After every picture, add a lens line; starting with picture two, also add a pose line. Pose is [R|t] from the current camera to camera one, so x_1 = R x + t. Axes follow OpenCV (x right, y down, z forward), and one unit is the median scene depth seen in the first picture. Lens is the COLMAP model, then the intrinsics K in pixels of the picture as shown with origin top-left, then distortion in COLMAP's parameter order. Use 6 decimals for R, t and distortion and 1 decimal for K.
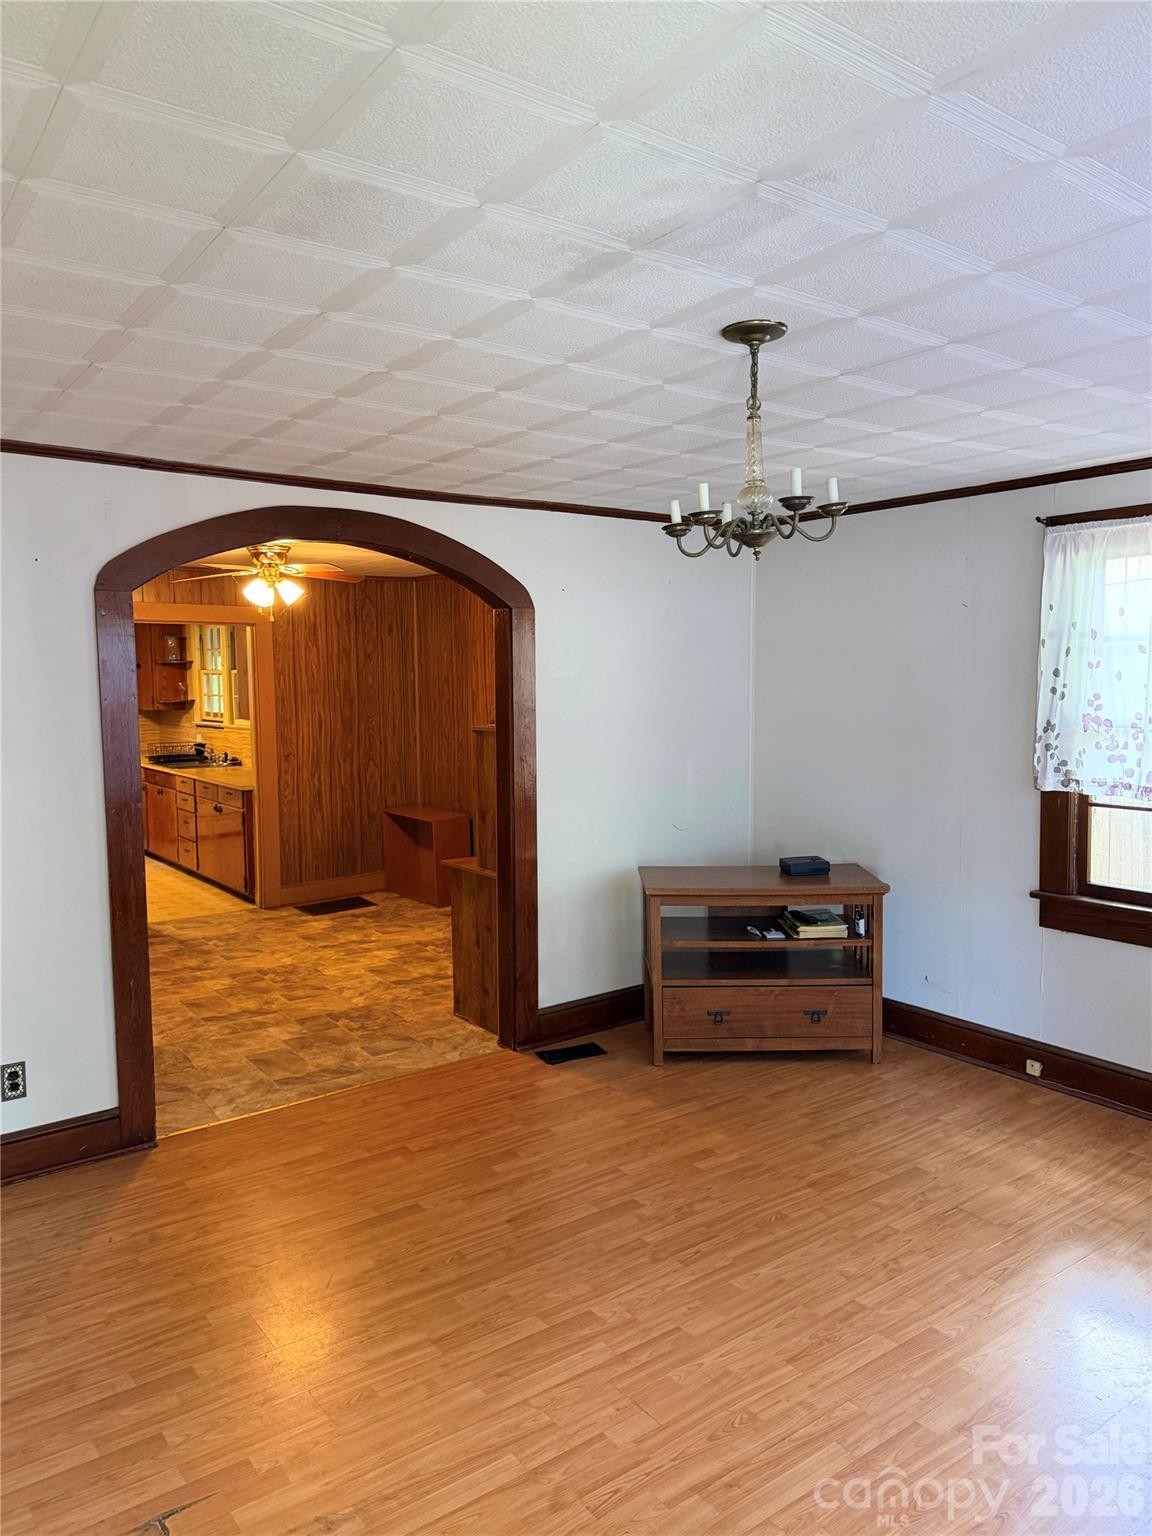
lens RADIAL K [[1105.5, 0, 568.8], [0, 1105.5, 765.6], [0, 0, 1]] dist [0.031556, -0.006065]
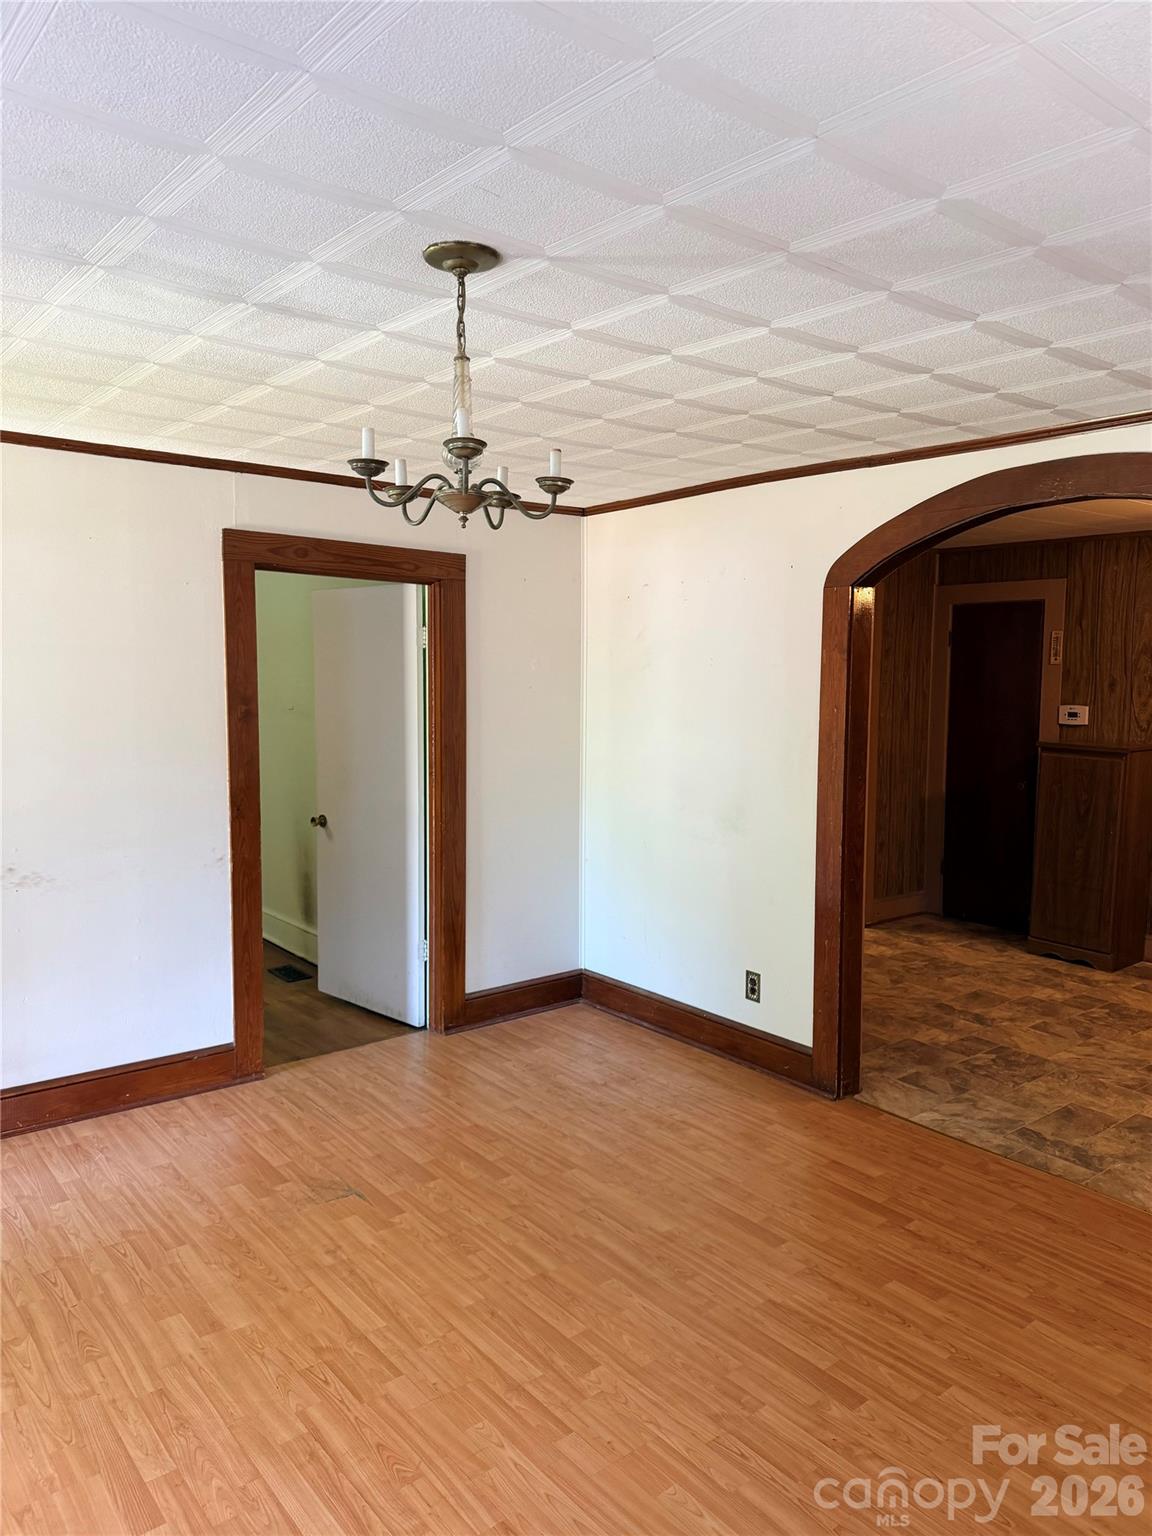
lens RADIAL K [[1105.5, 0, 568.8], [0, 1105.5, 765.6], [0, 0, 1]] dist [0.031556, -0.006065]
pose [[0.034312, 0.098364, -0.994559, 0.888194], [-0.087072, 0.991655, 0.095073, -0.080006], [0.995611, 0.083337, 0.042590, 0.911495]]
